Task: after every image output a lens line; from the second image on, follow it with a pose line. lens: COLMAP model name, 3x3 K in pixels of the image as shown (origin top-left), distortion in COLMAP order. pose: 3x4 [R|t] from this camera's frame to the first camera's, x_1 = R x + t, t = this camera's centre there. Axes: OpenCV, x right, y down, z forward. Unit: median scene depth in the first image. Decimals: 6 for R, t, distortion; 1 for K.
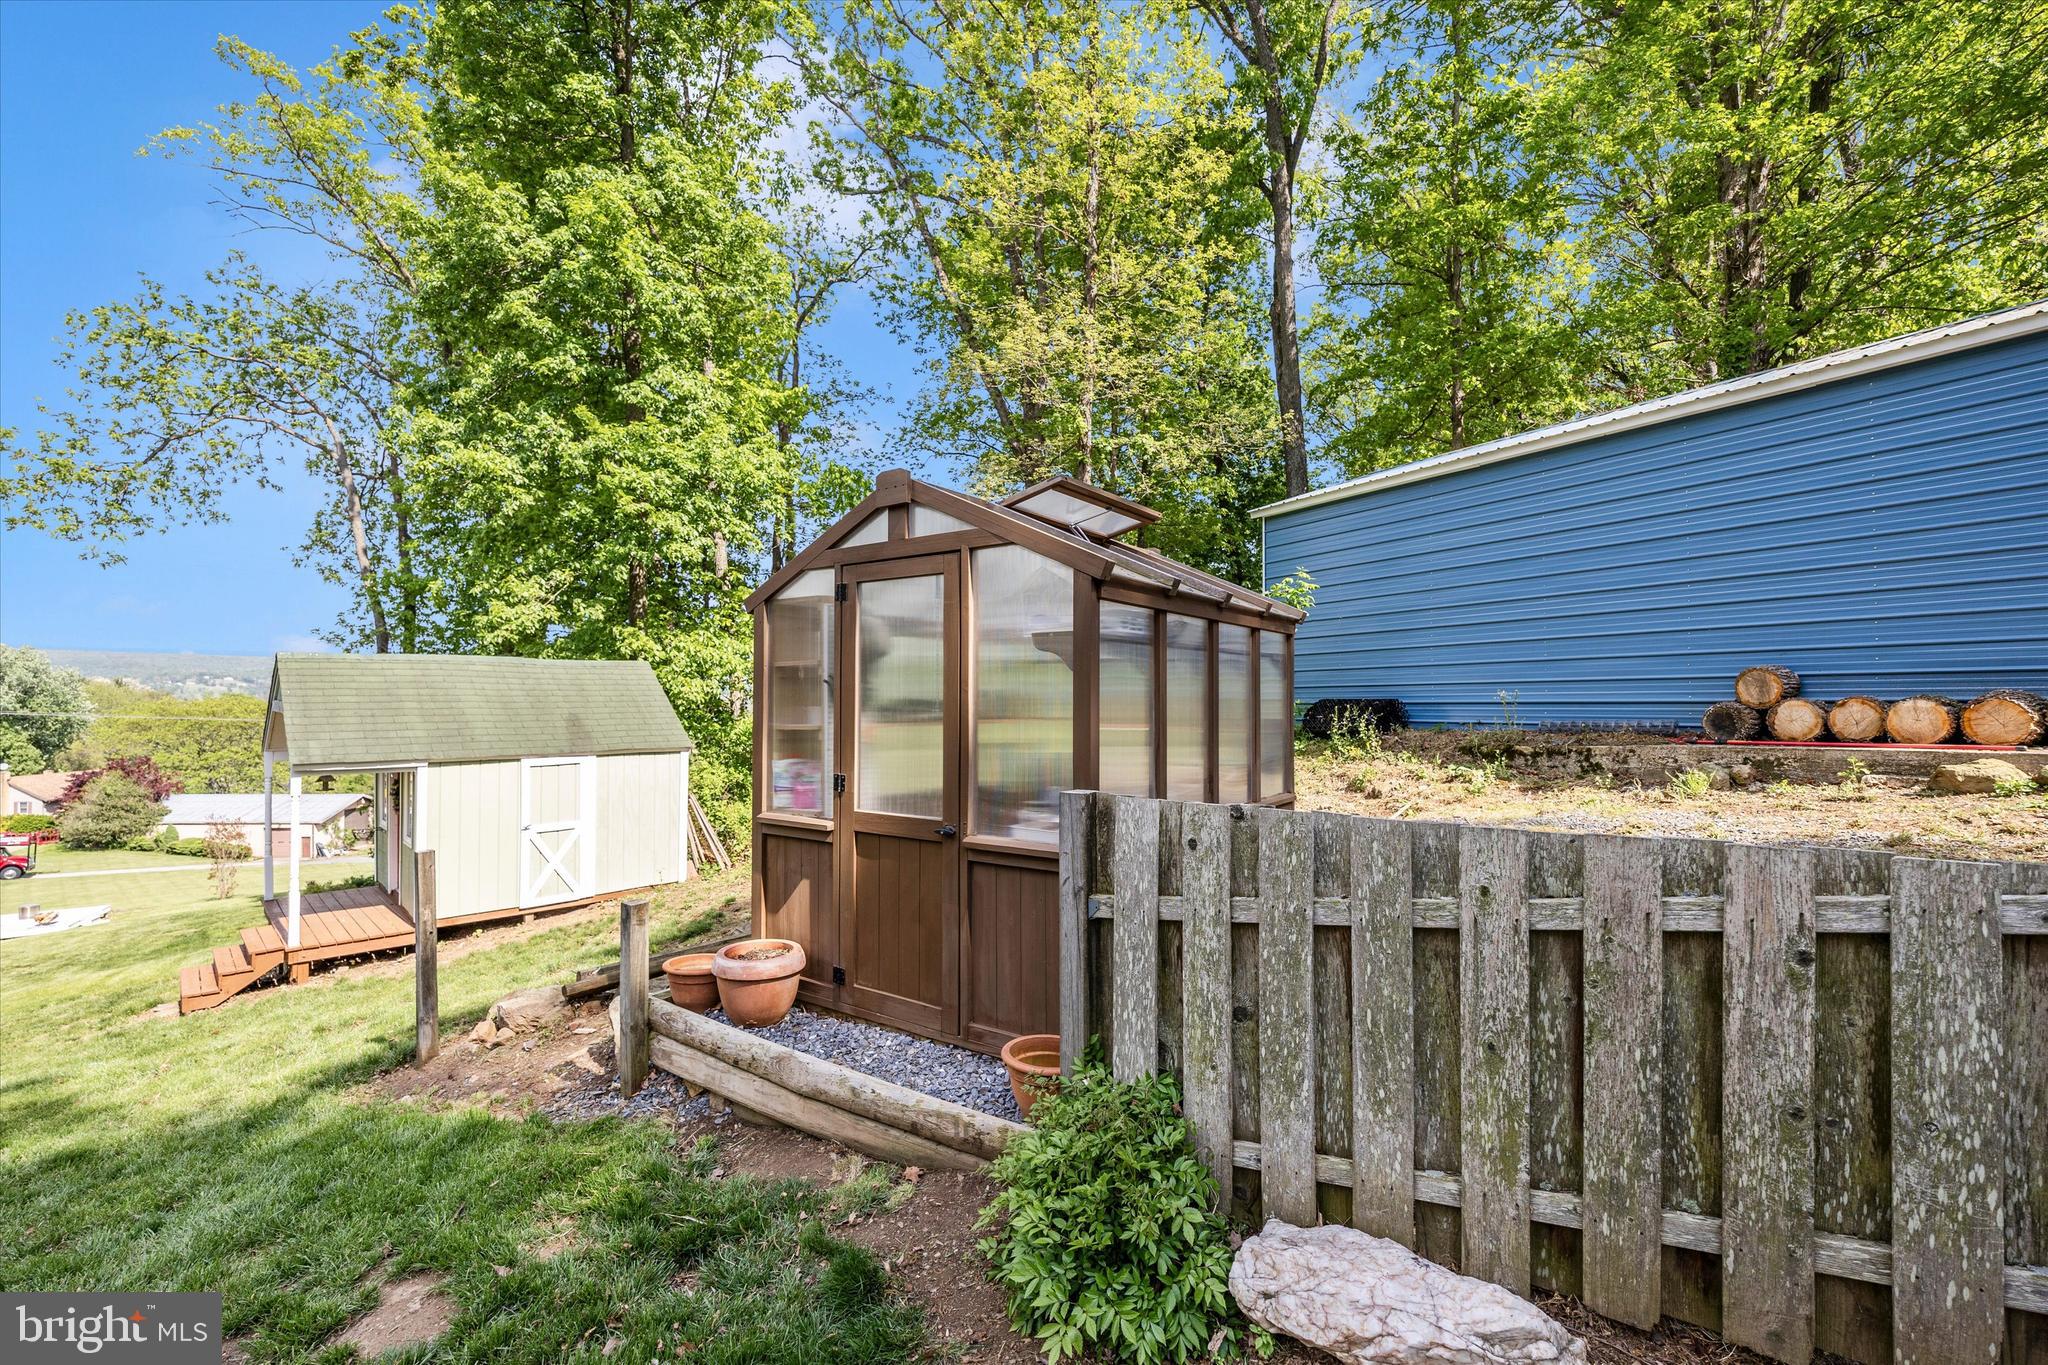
lens RADIAL K [[696.0, 0, 1015.8], [0, 696.0, 663.6], [0, 0, 1]] dist [0.001053, -0.000024]
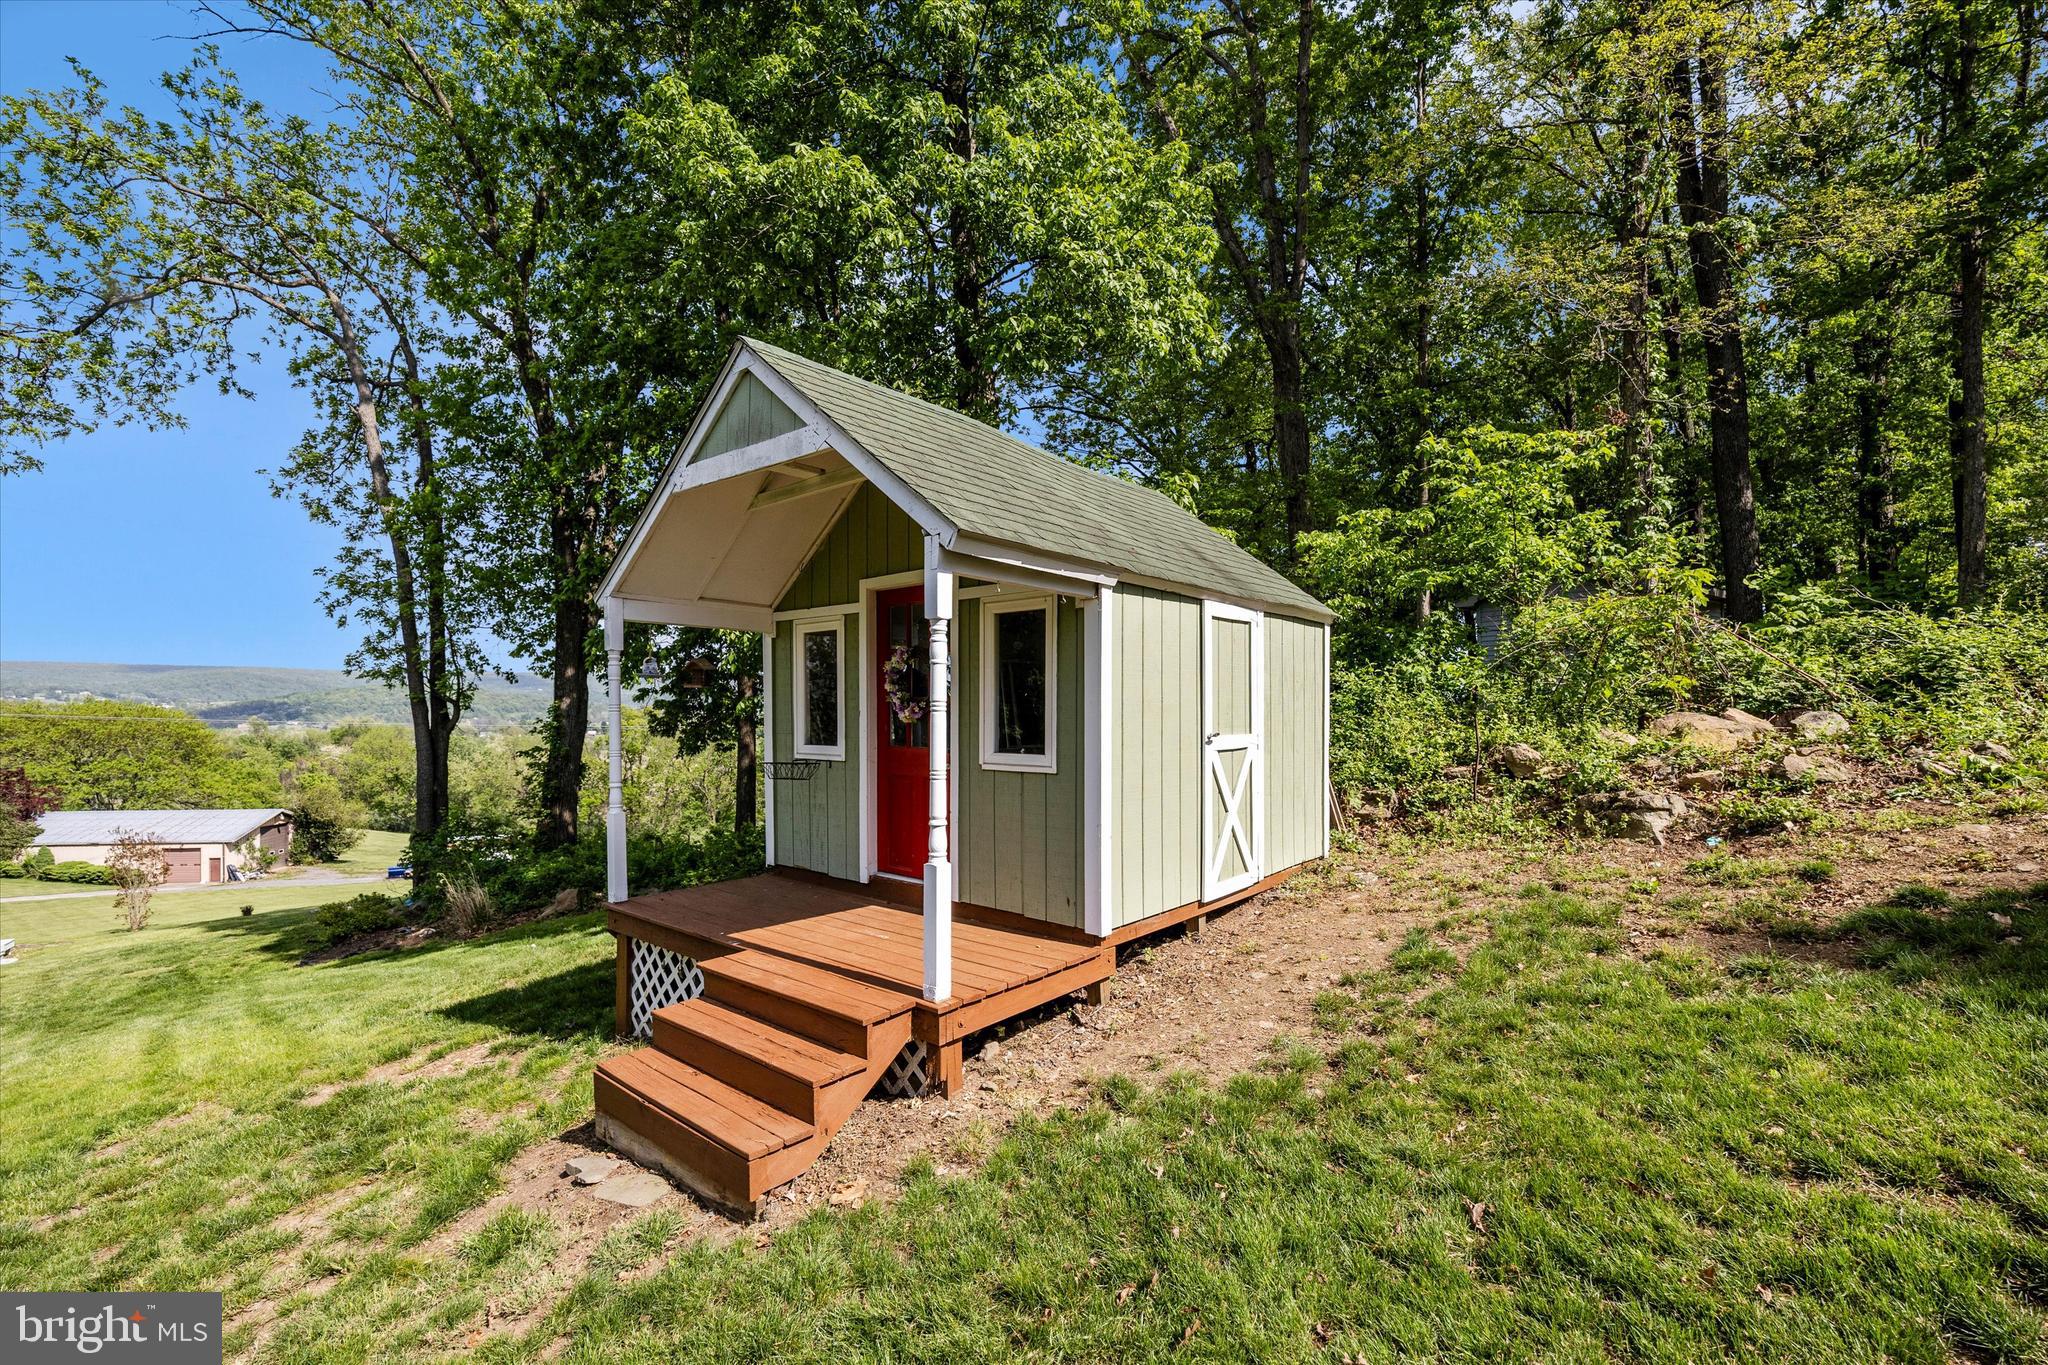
lens RADIAL K [[696.8, 0, 1020.9], [0, 696.8, 681.3], [0, 0, 1]] dist [0.001660, -0.000164]
pose [[0.996759, 0.000686, 0.080440, -0.269030], [-0.001413, 0.999959, 0.008974, 0.057881], [-0.080430, -0.009059, 0.996719, 0.158085]]
